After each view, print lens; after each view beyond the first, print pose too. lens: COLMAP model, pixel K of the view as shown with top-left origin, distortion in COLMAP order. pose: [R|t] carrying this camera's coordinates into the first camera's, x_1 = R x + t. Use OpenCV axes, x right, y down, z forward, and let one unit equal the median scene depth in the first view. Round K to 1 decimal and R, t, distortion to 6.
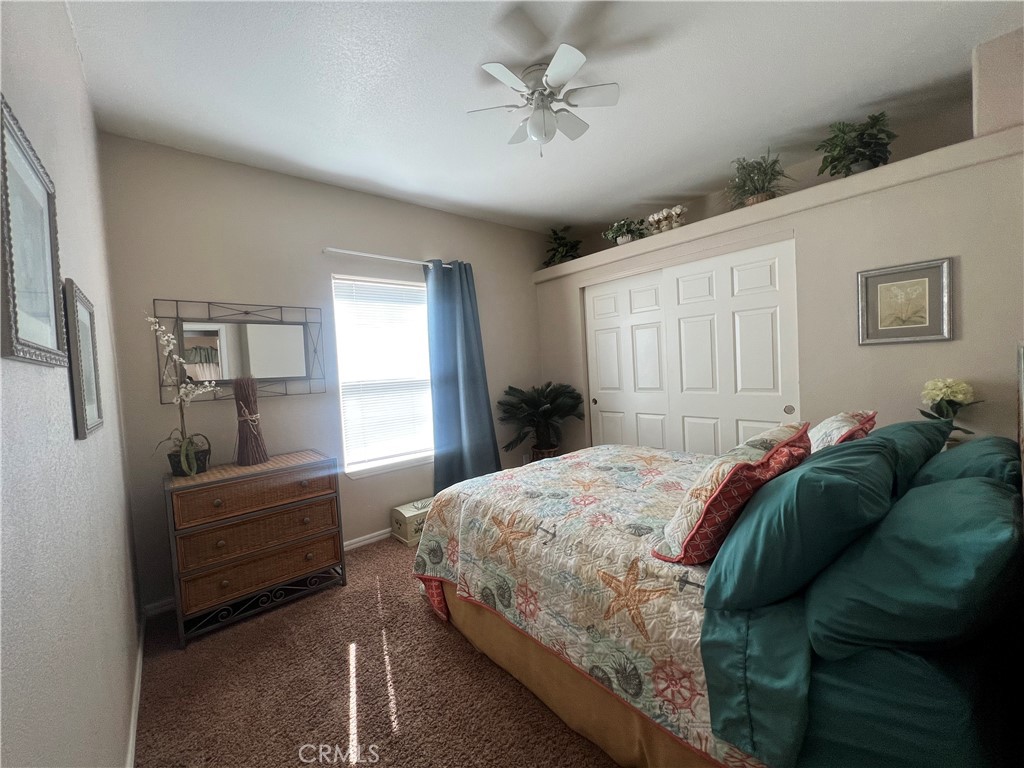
lens RADIAL K [[406.0, 0, 517.0], [0, 406.0, 383.4], [0, 0, 1]] dist [-0.005050, 0.000238]
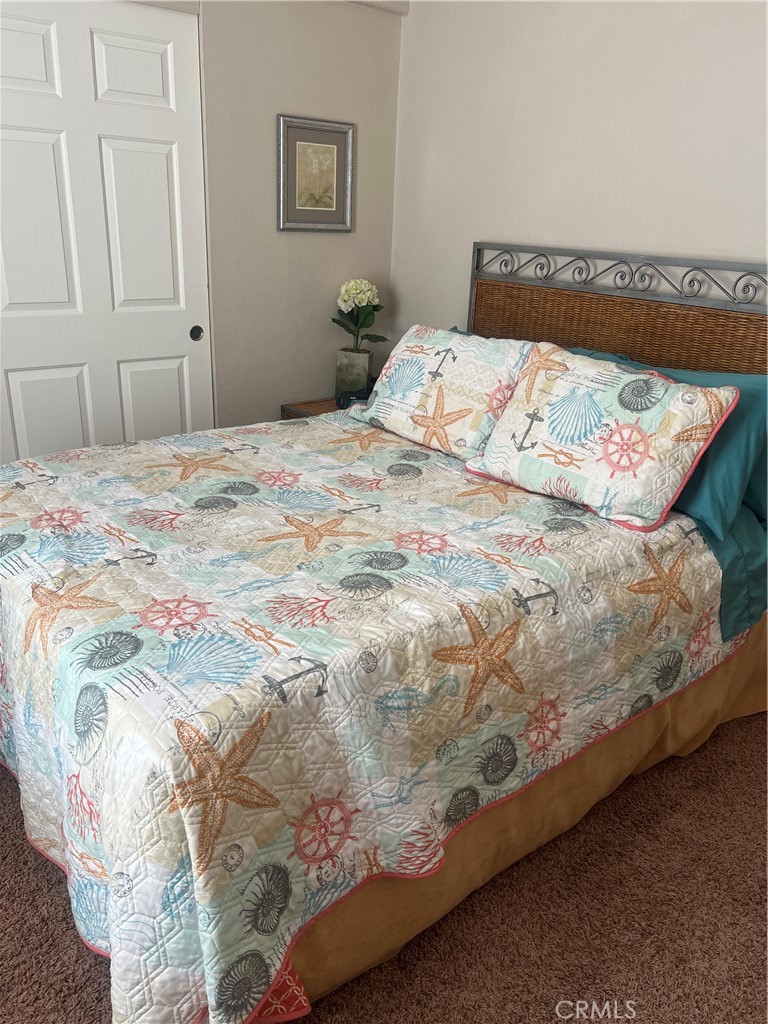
lens RADIAL K [[770.3, 0, 386.4], [0, 770.3, 515.1], [0, 0, 1]] dist [0.036614, -0.053151]
pose [[0.026156, -0.312173, 0.949665, -0.675320], [0.003702, 0.950014, 0.312186, -0.049293], [-0.999651, -0.004650, 0.026004, 0.898359]]
